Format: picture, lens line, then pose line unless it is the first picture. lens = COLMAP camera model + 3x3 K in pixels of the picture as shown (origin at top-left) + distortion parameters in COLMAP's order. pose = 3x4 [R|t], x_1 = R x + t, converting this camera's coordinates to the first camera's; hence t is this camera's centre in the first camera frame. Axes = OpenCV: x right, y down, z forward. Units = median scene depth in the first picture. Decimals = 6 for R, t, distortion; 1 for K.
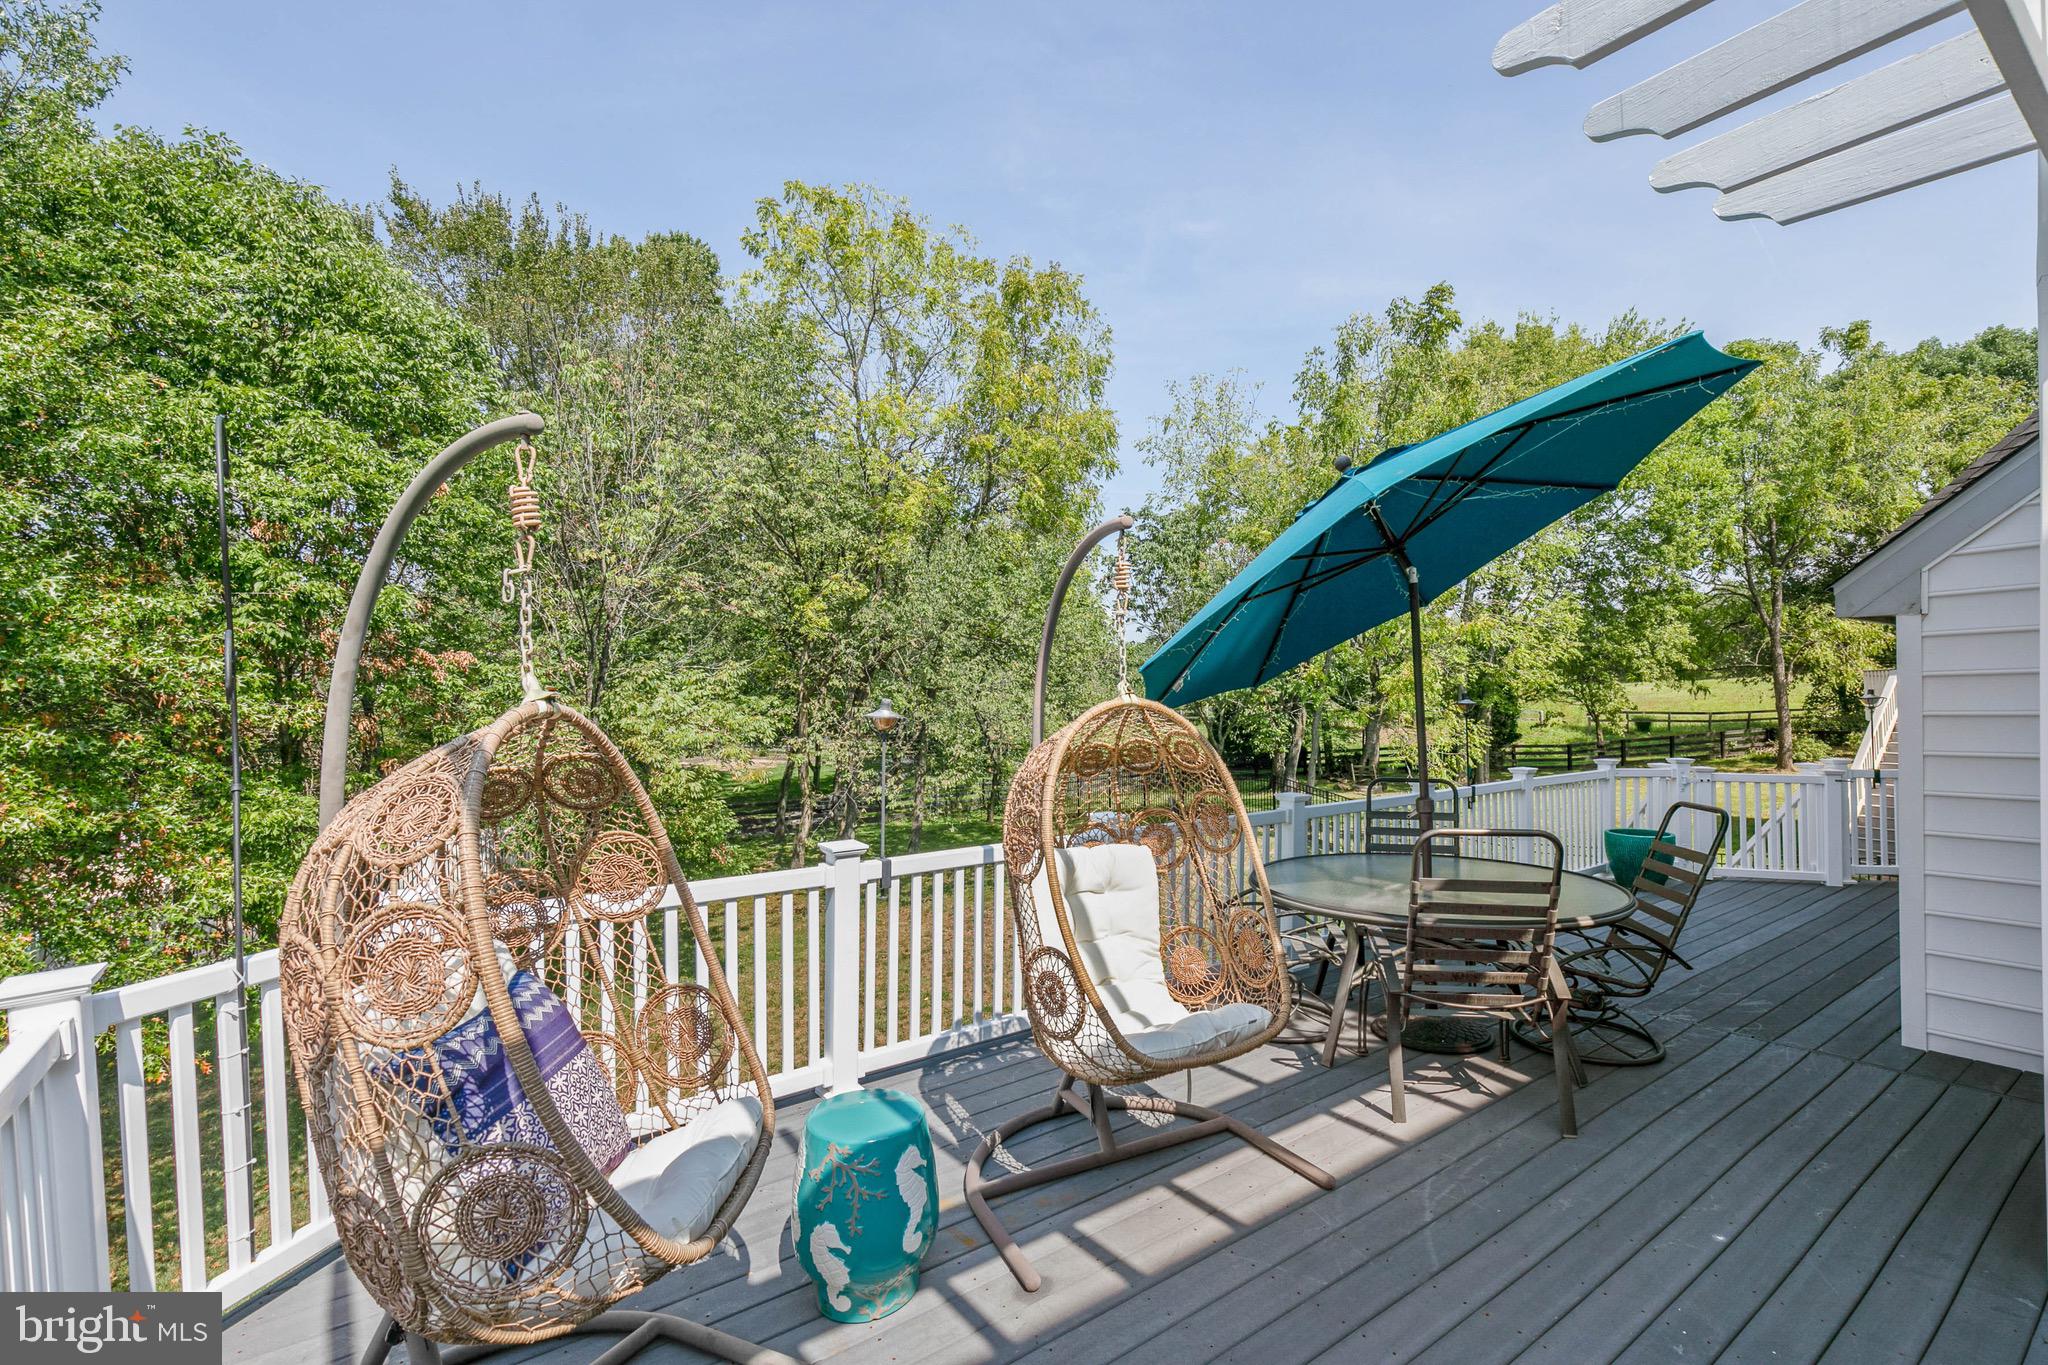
lens RADIAL K [[940.1, 0, 1024.0], [0, 940.1, 682.5], [0, 0, 1]] dist [-0.001713, -0.000415]
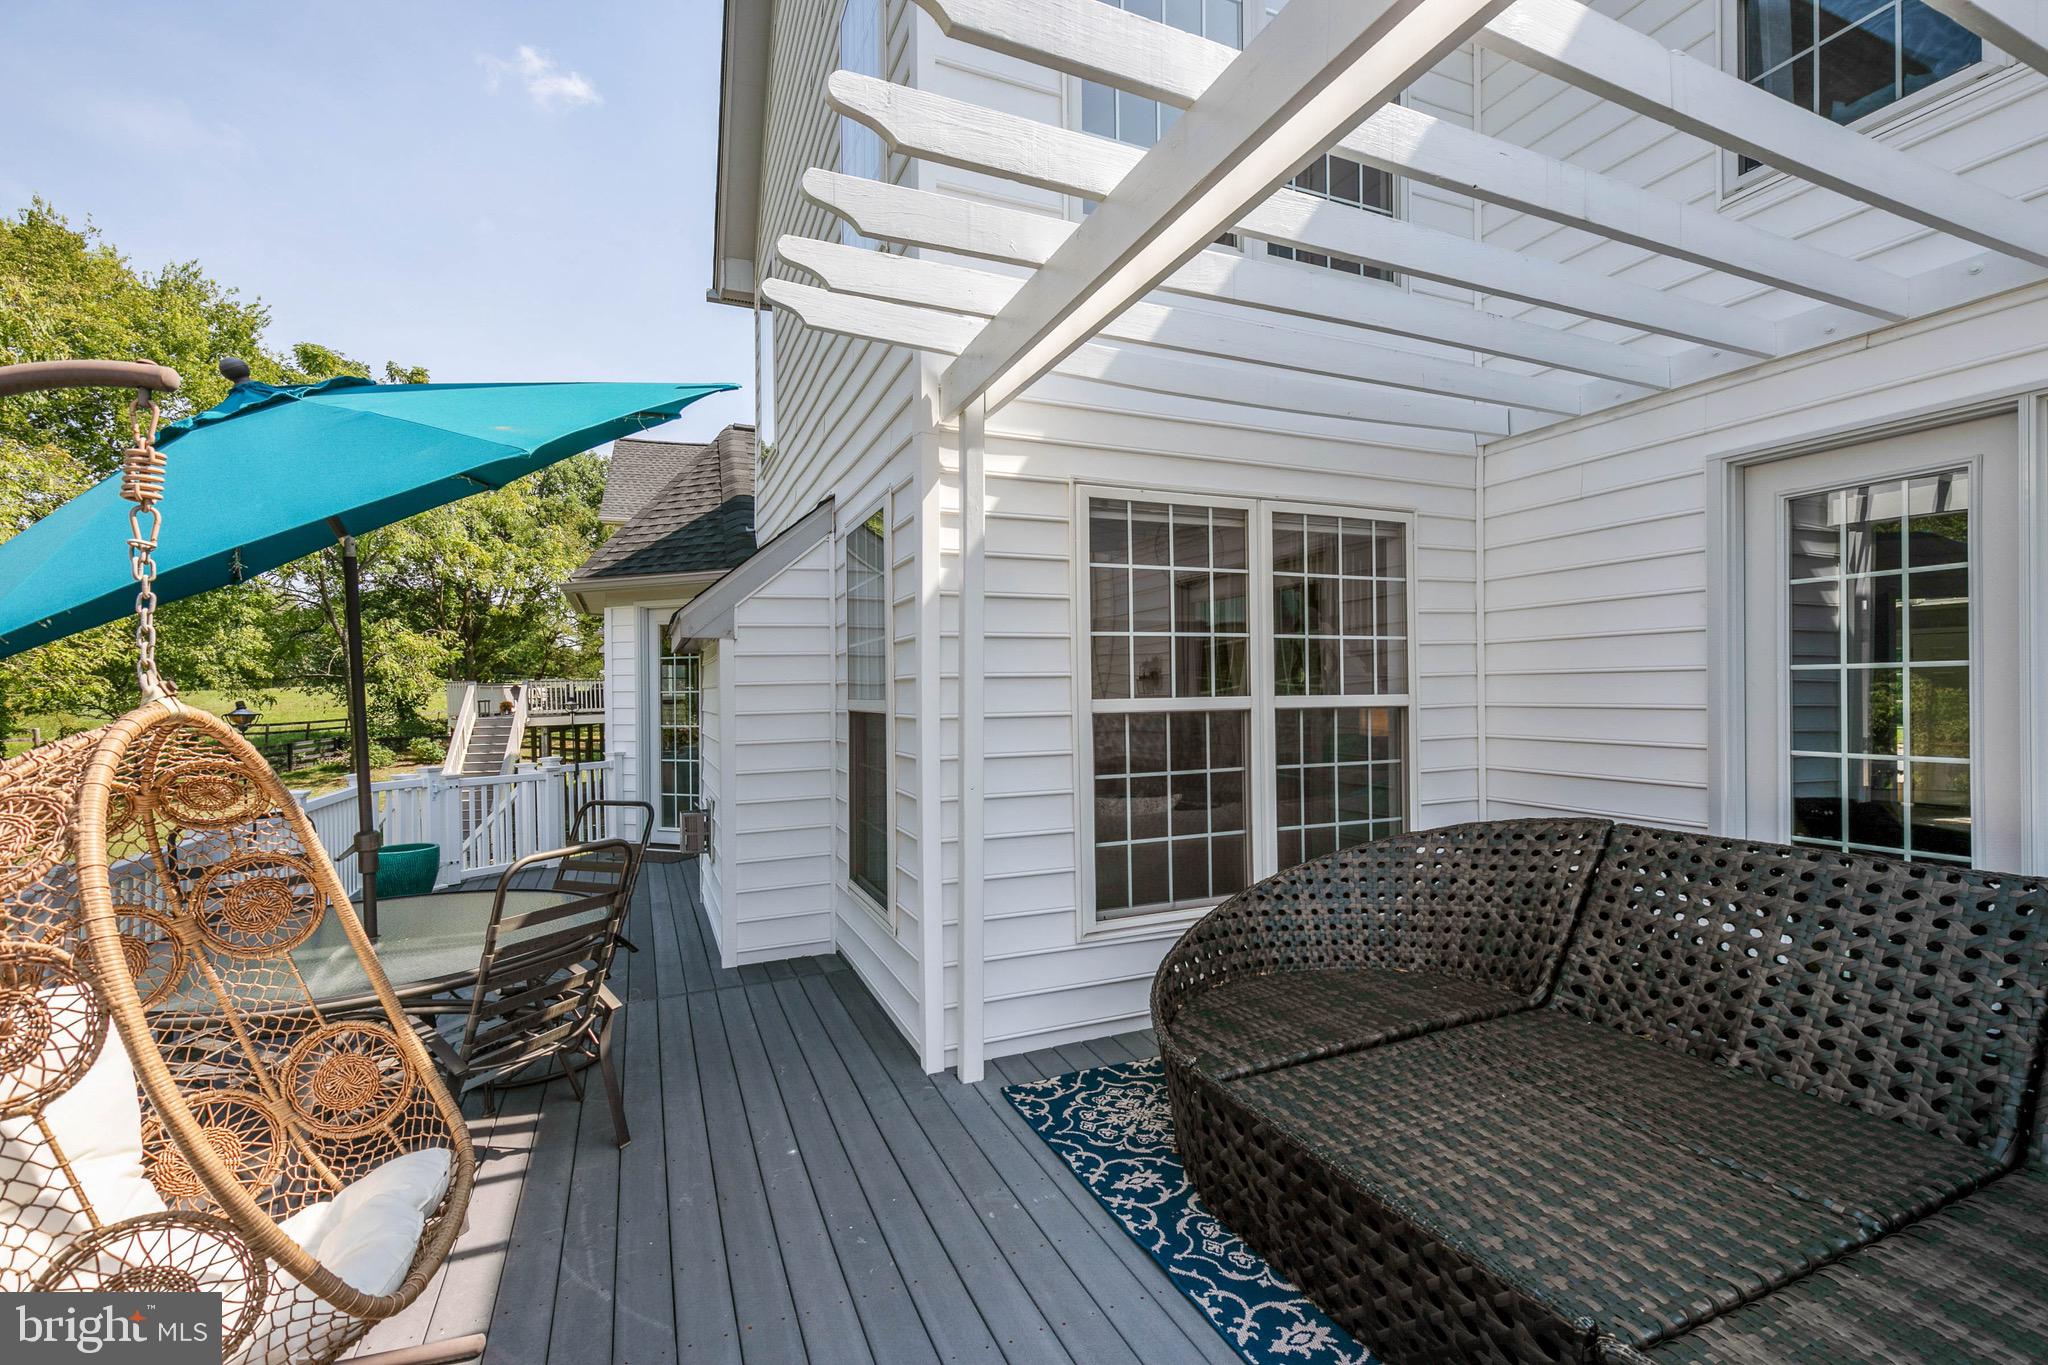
lens RADIAL K [[940.7, 0, 1024.0], [0, 940.7, 682.5], [0, 0, 1]] dist [0.011681, 0.000001]
pose [[0.188846, 0.016926, 0.981861, -0.081960], [-0.005228, 0.999855, -0.016231, 0.002455], [-0.981993, -0.002068, 0.188907, 0.100420]]
